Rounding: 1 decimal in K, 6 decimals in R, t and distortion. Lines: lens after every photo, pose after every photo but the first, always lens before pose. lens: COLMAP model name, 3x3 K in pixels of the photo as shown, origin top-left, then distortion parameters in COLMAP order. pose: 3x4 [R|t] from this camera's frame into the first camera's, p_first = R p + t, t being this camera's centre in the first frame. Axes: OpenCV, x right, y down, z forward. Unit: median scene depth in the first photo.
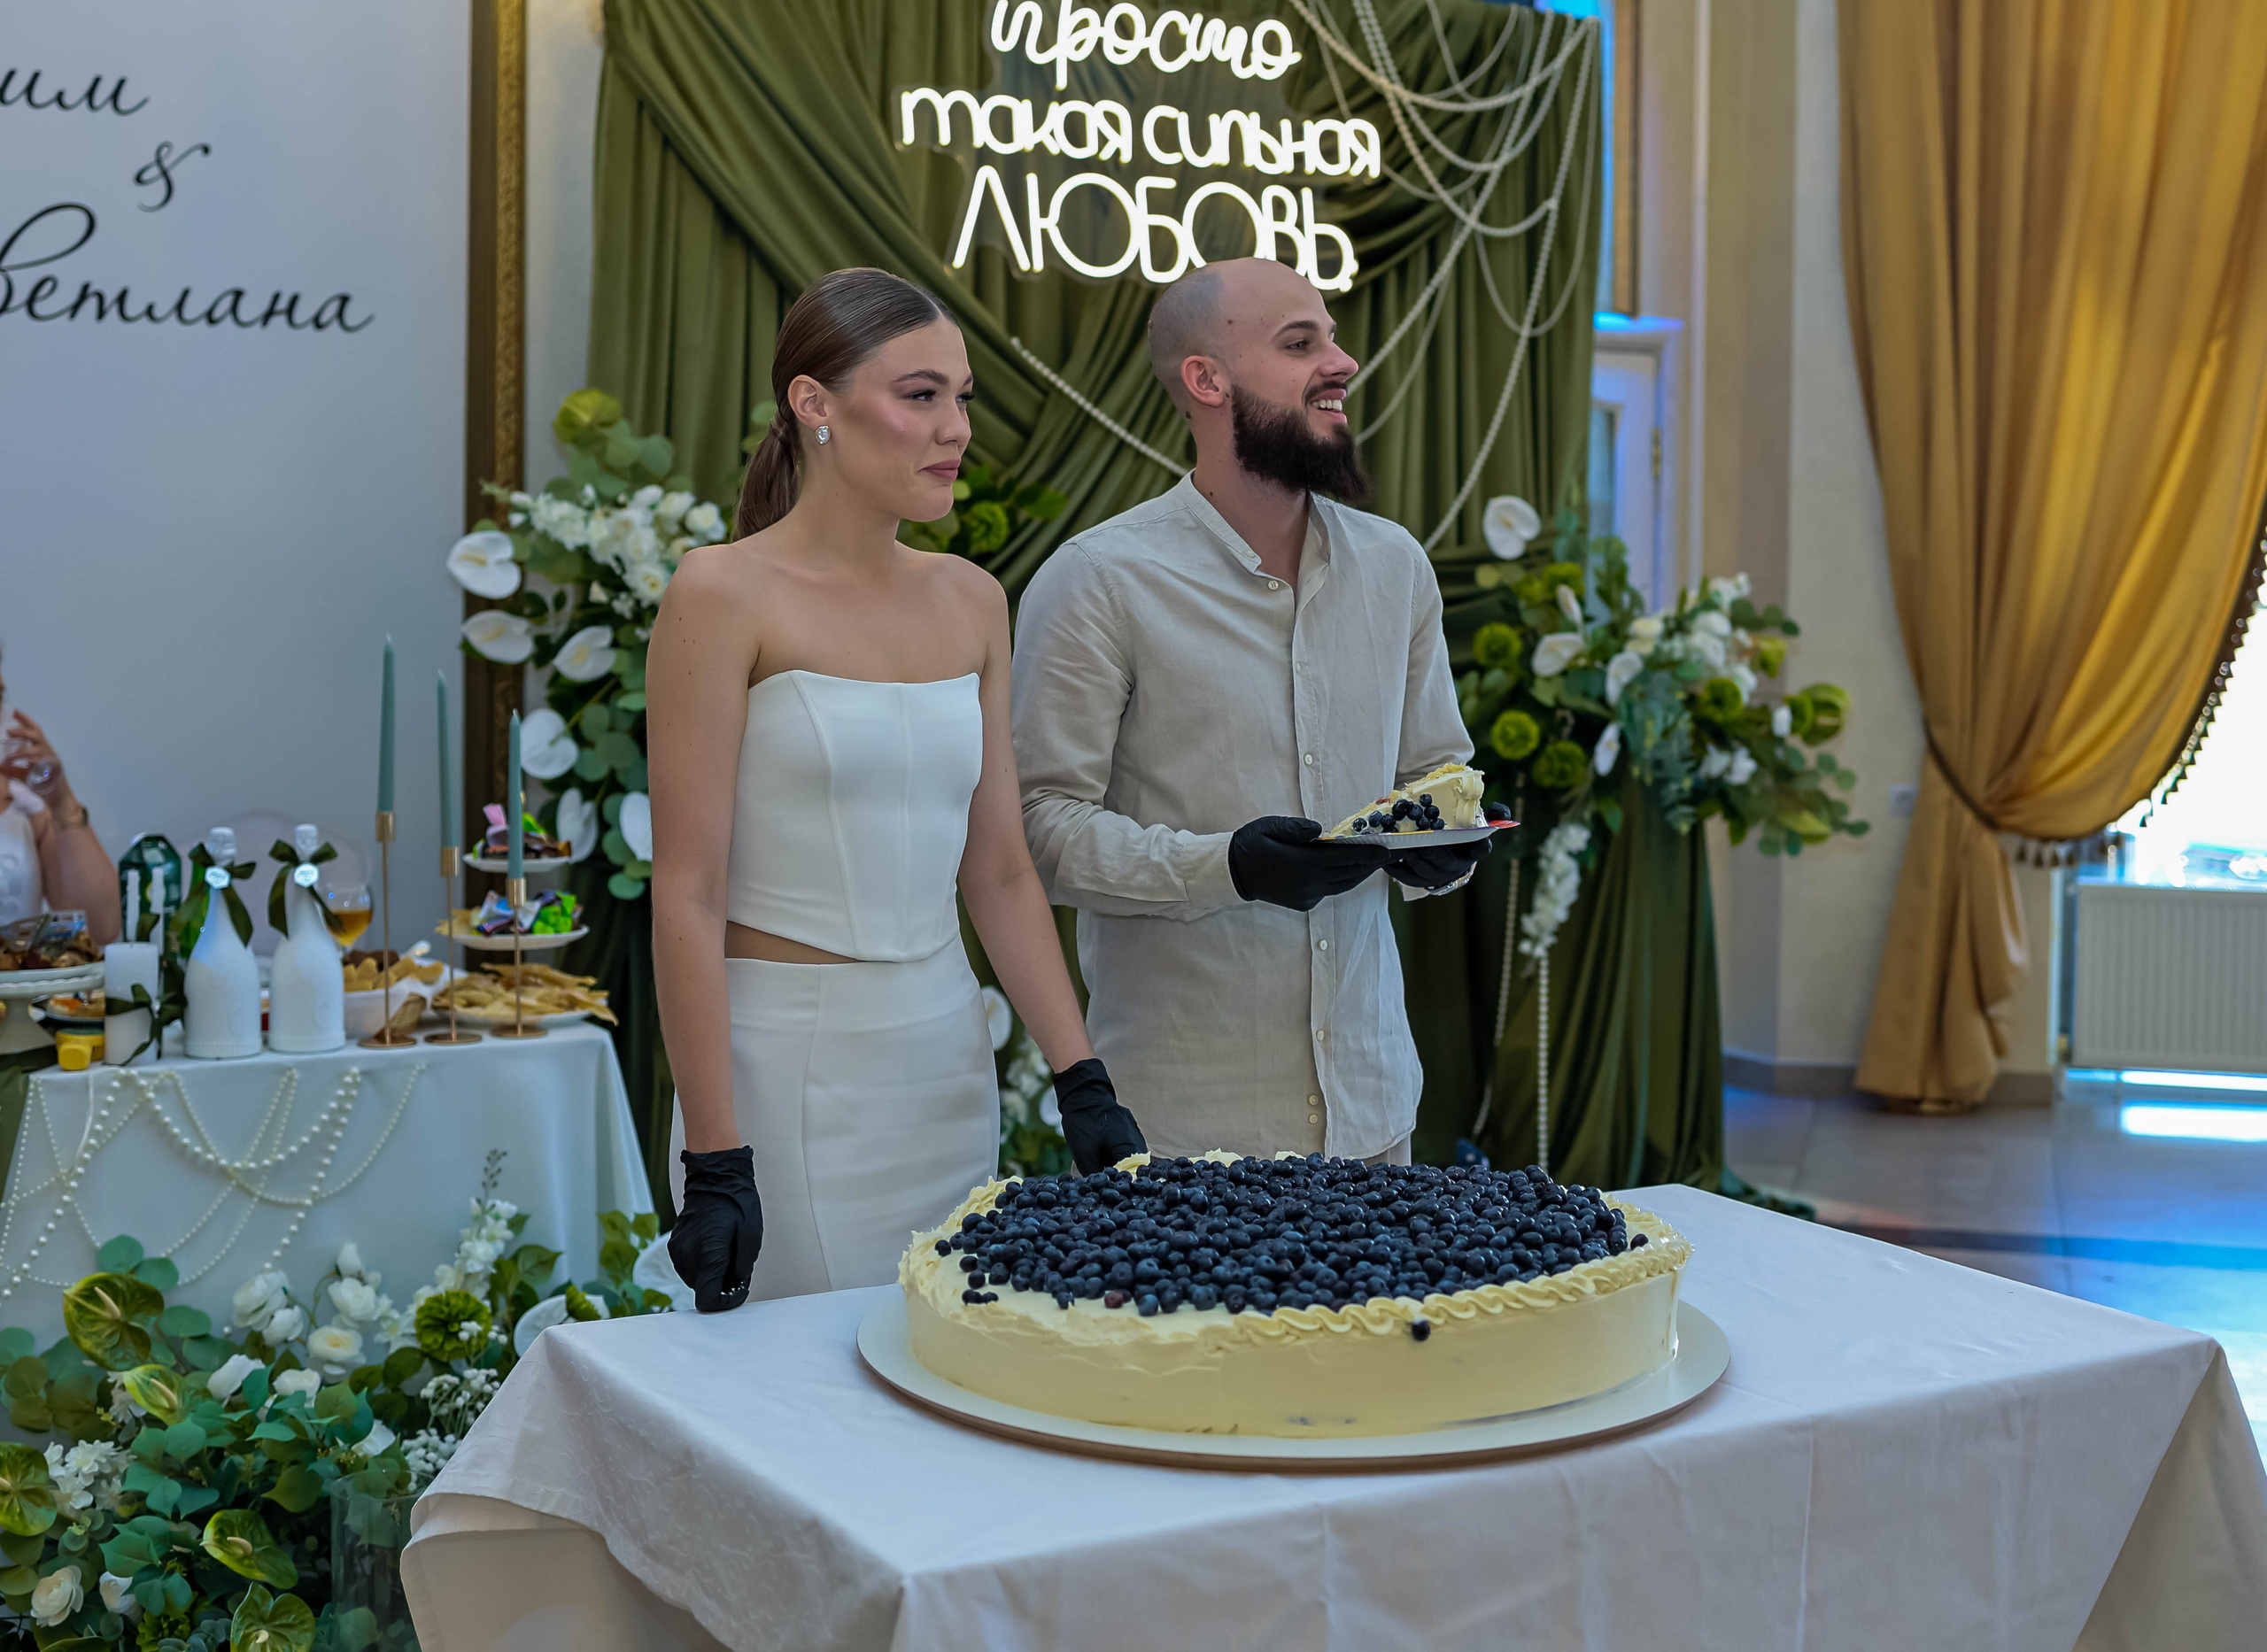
lens RADIAL K [[3017.5, 0, 1146.9], [0, 3017.5, 671.0], [0, 0, 1]] dist [-0.070634, 0.016295]
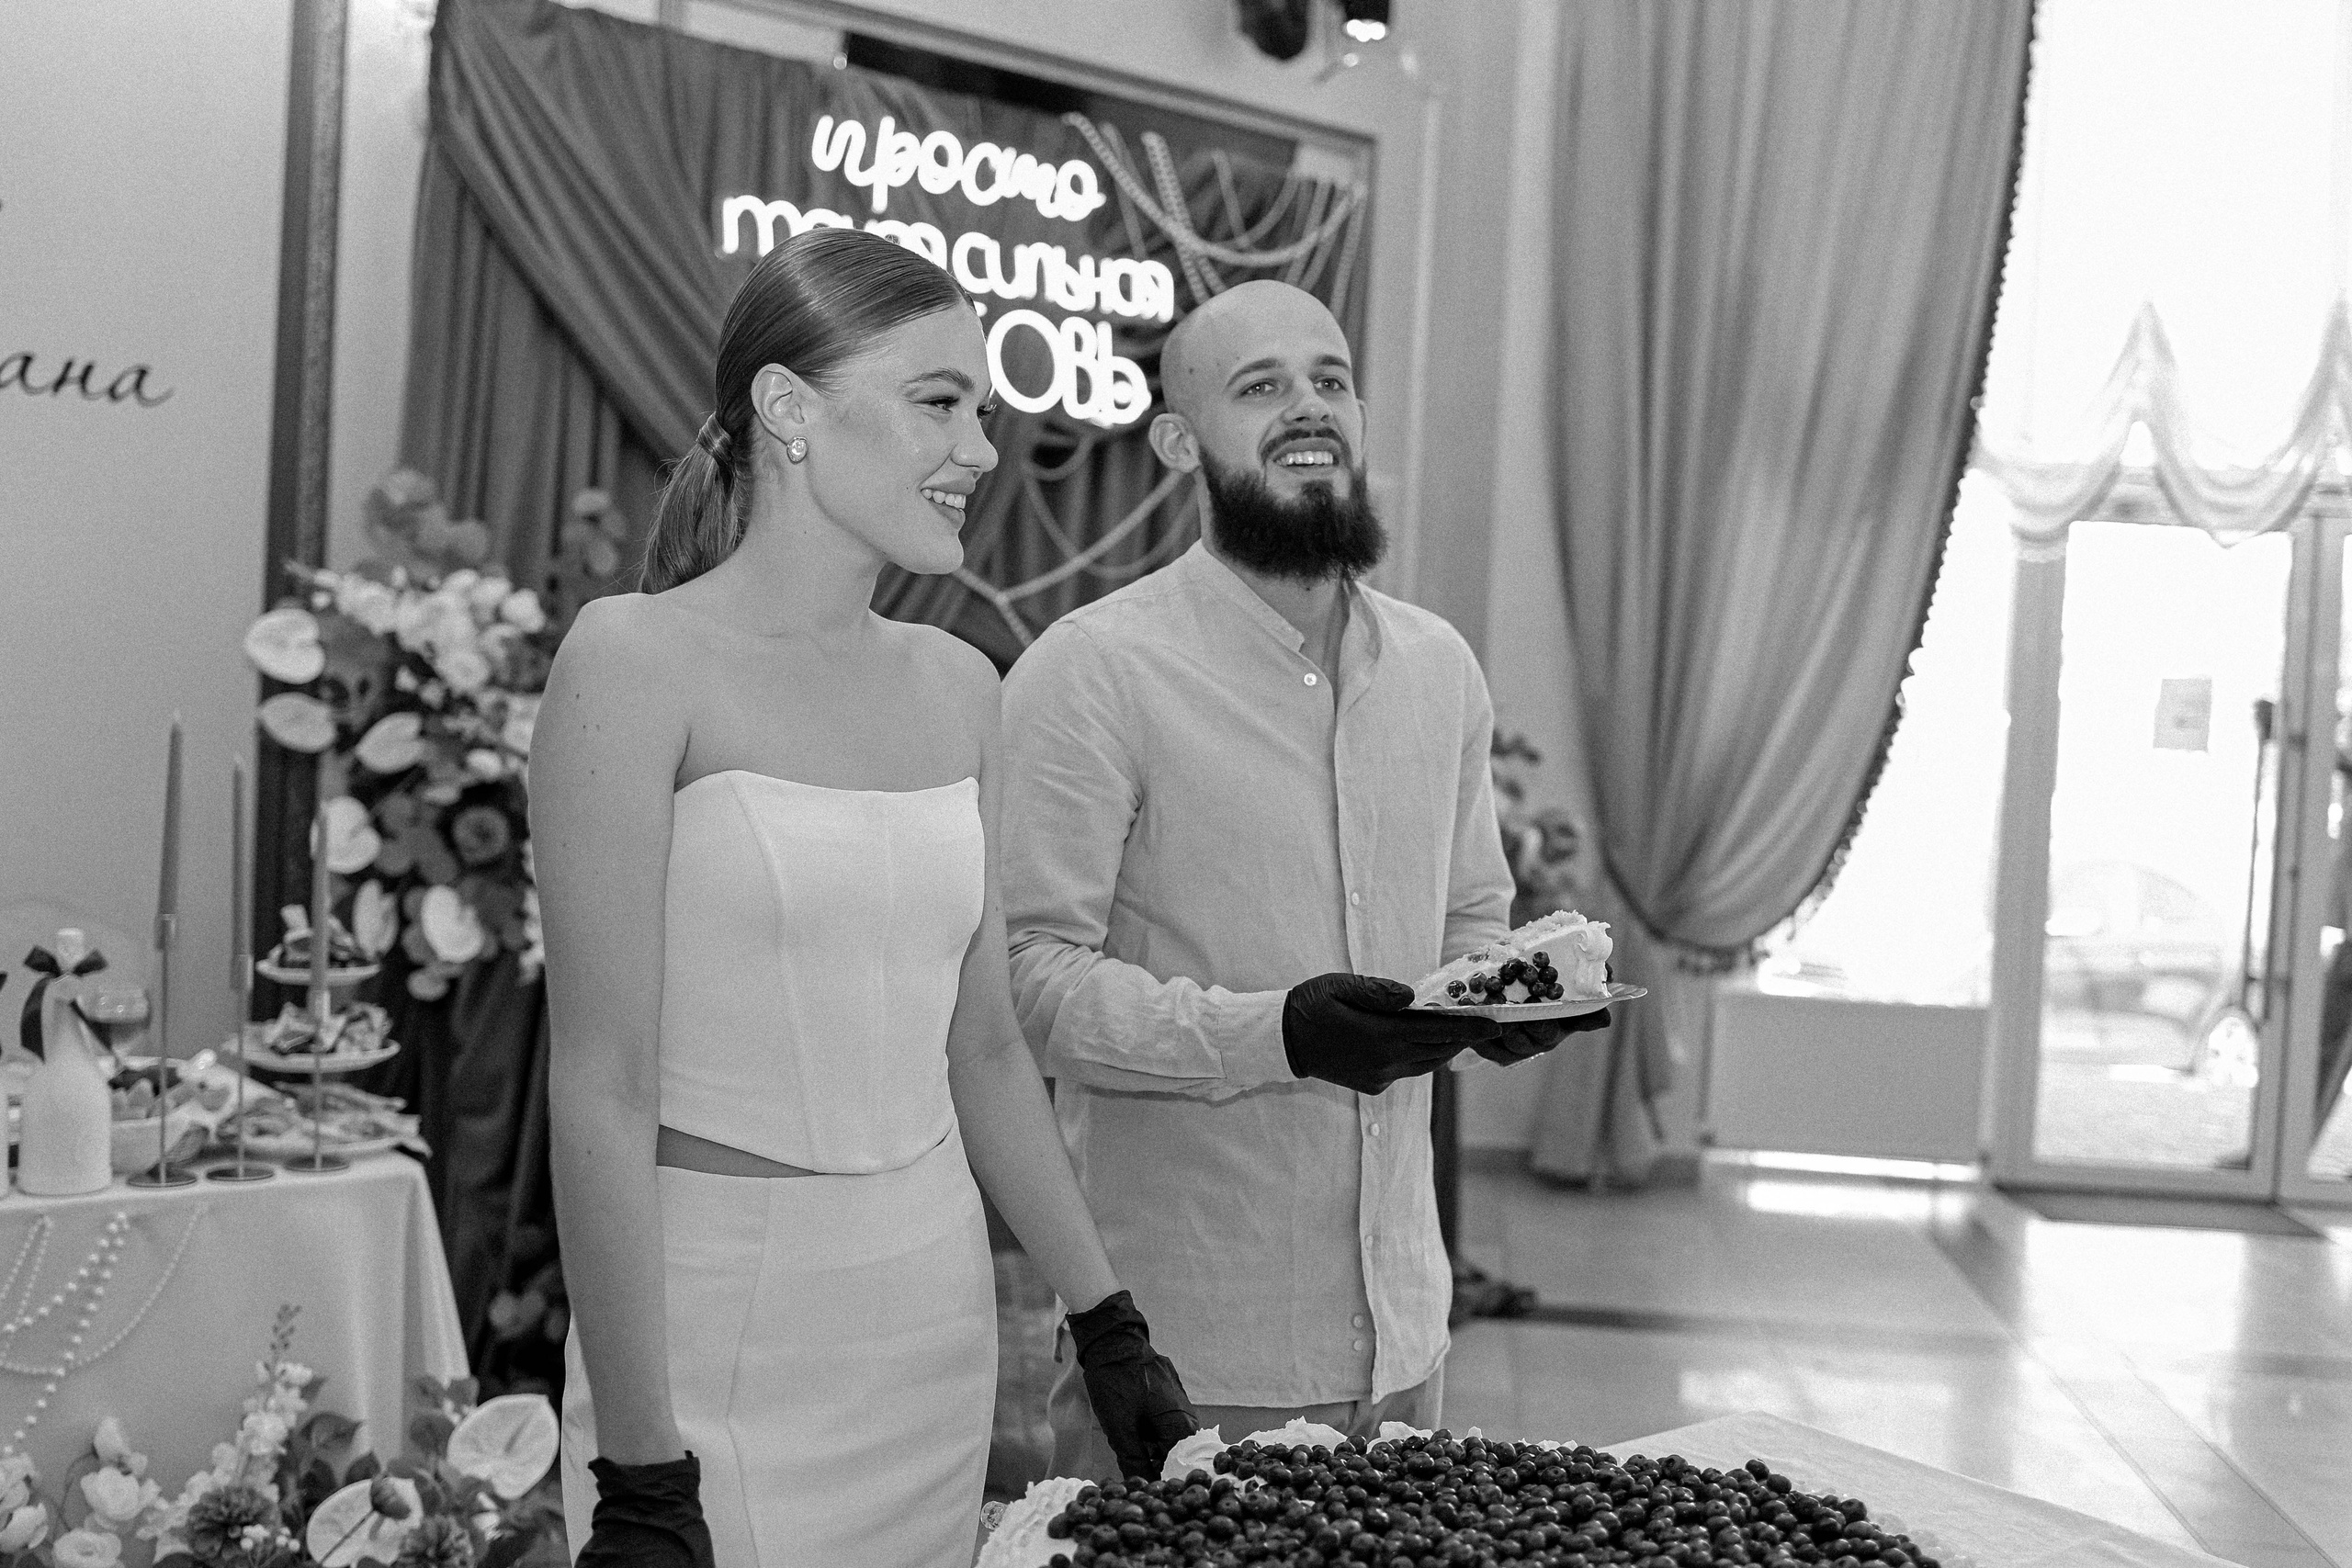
lens RADIAL K [[2376.9, 0, 1194.2], [0, 2376.9, 785.8], [0, 0, 1]] dist [-0.078006, 0.054950]
pose [[0.986515, 0.031004, 0.160710, -0.052363], [-0.031416, 0.999506, 0.000024, -0.000024], [-0.160630, -0.005073, 0.987002, 0.209772]]
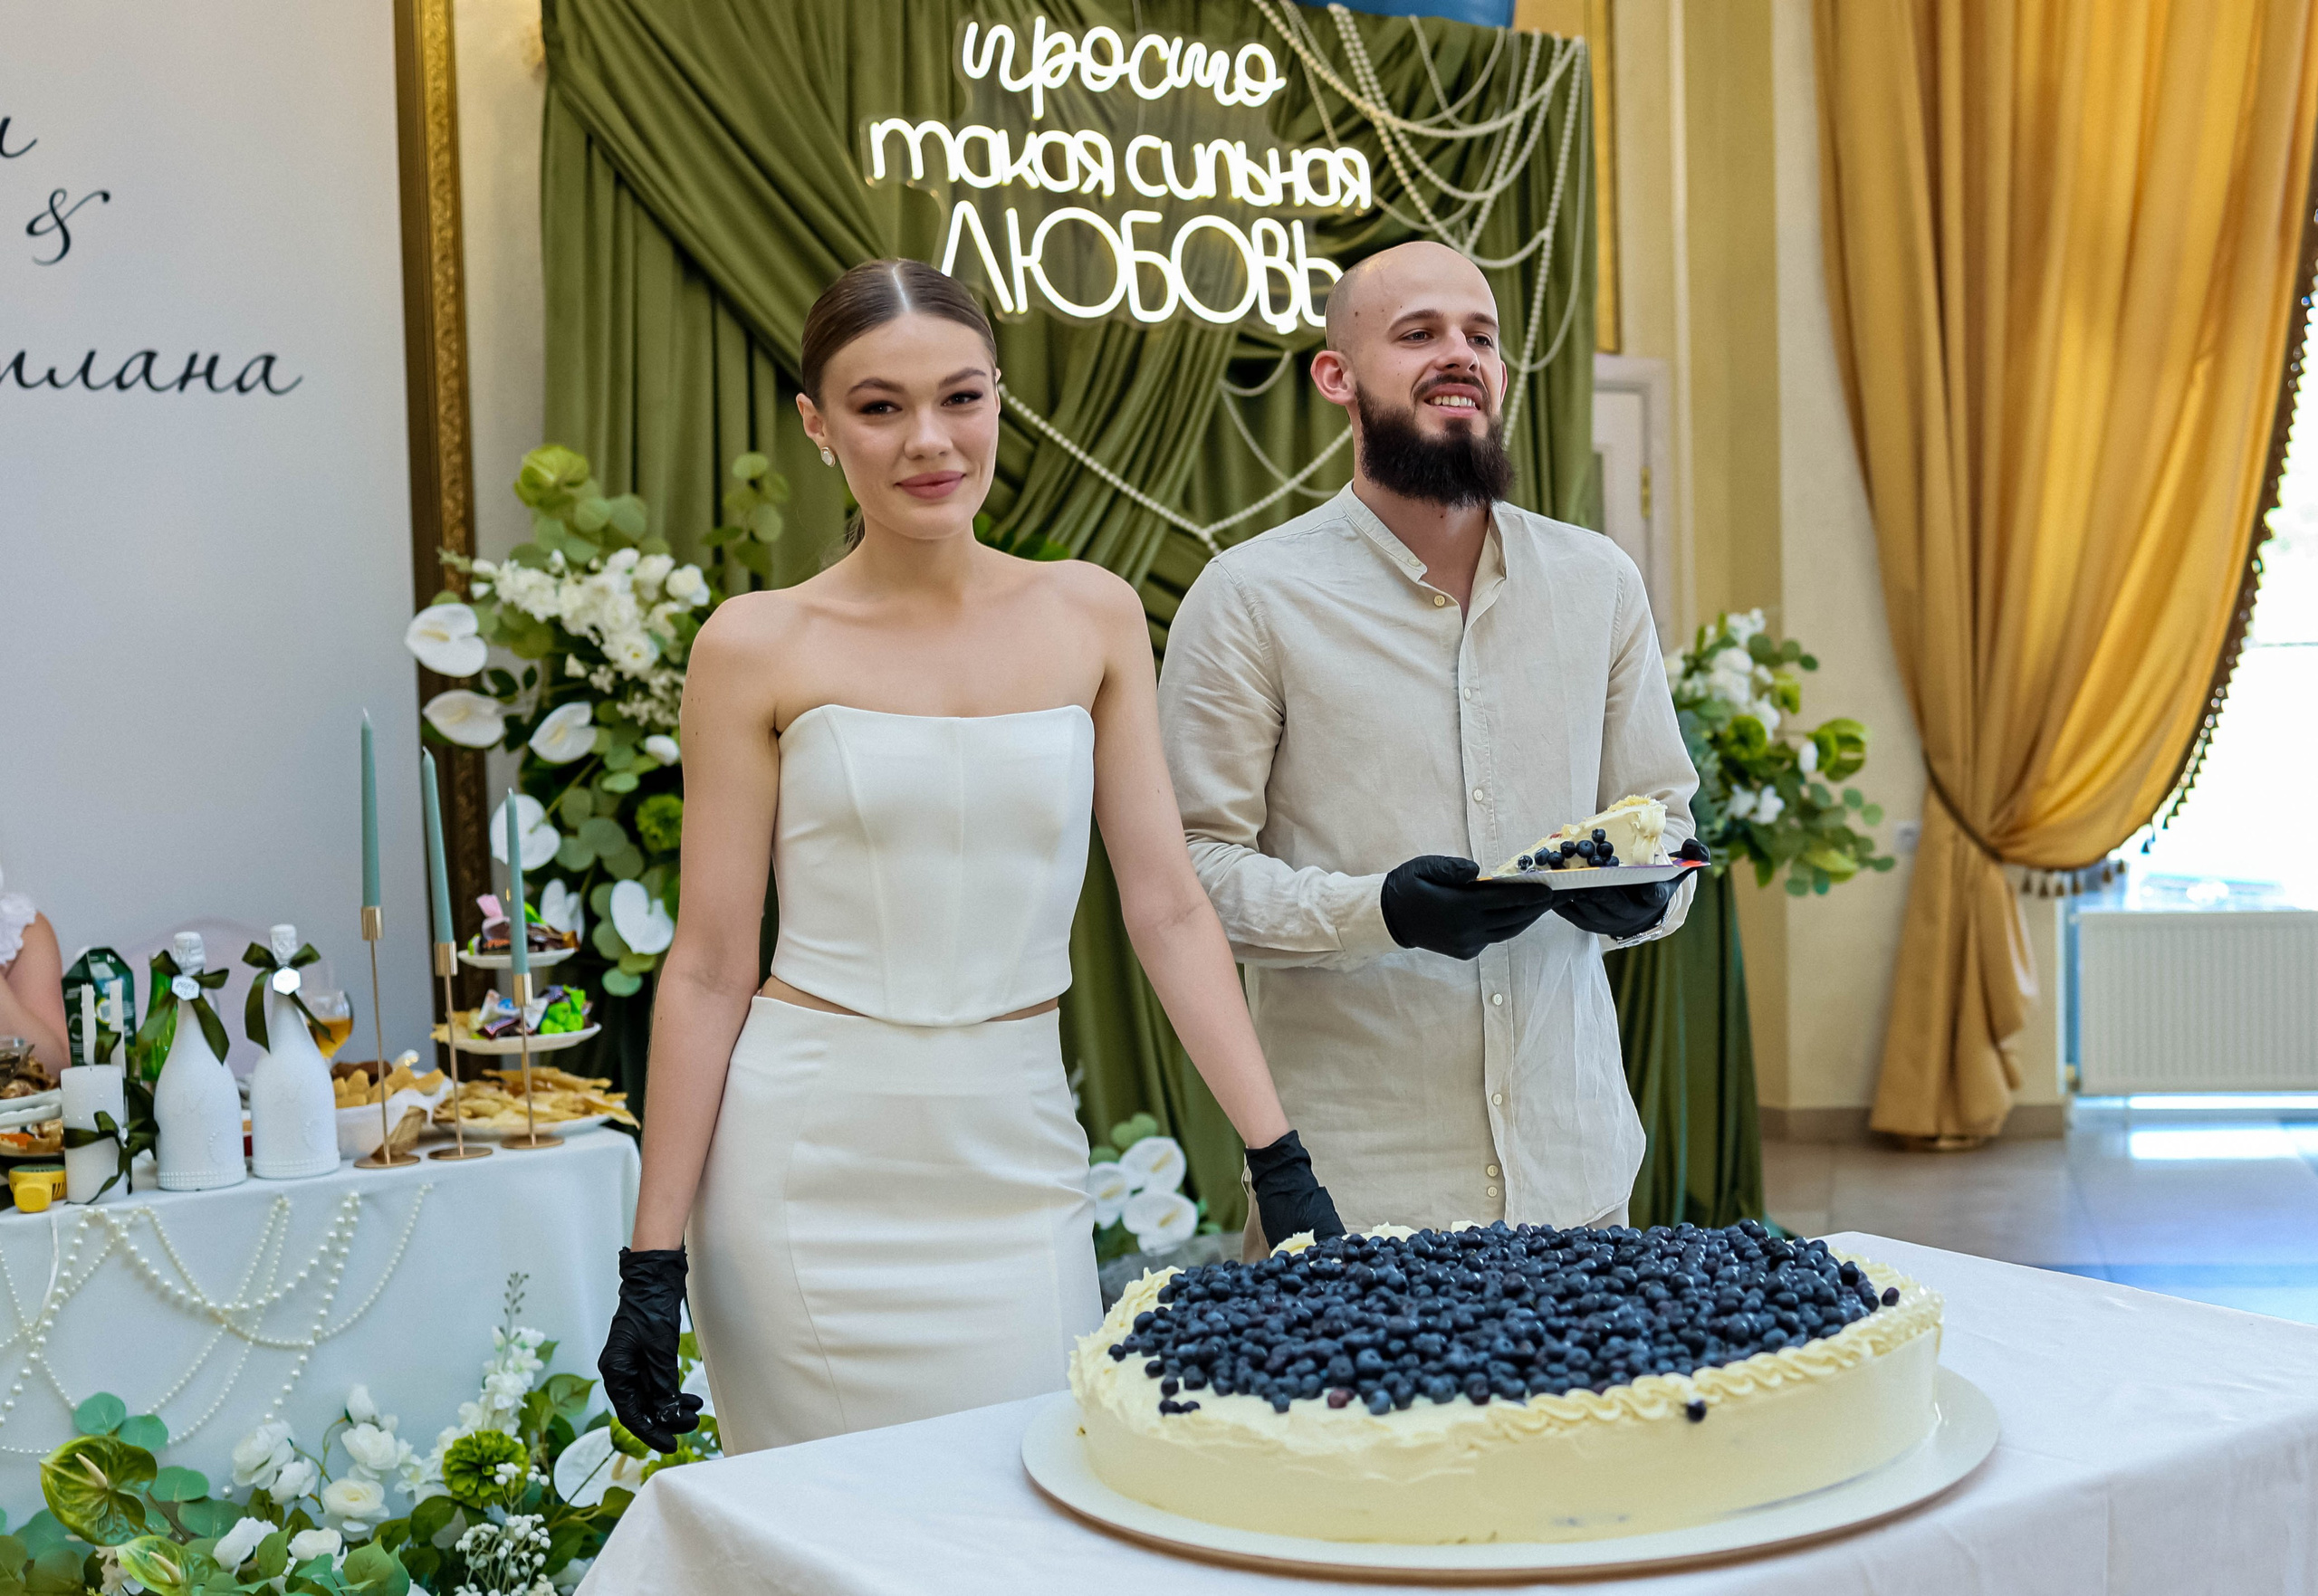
lens RADIAL K [[3001.8, 0, 1437.5], [0, 3001.8, 855.4], [0, 0, 1]] dist [-0.067857, -0.010836]
pose [[0.991483, -0.045094, 0.122179, -0.033146], [0.040734, 0.998449, 0.037953, 0.007737], [-0.123701, -0.032653, 0.991782, 0.055736]]
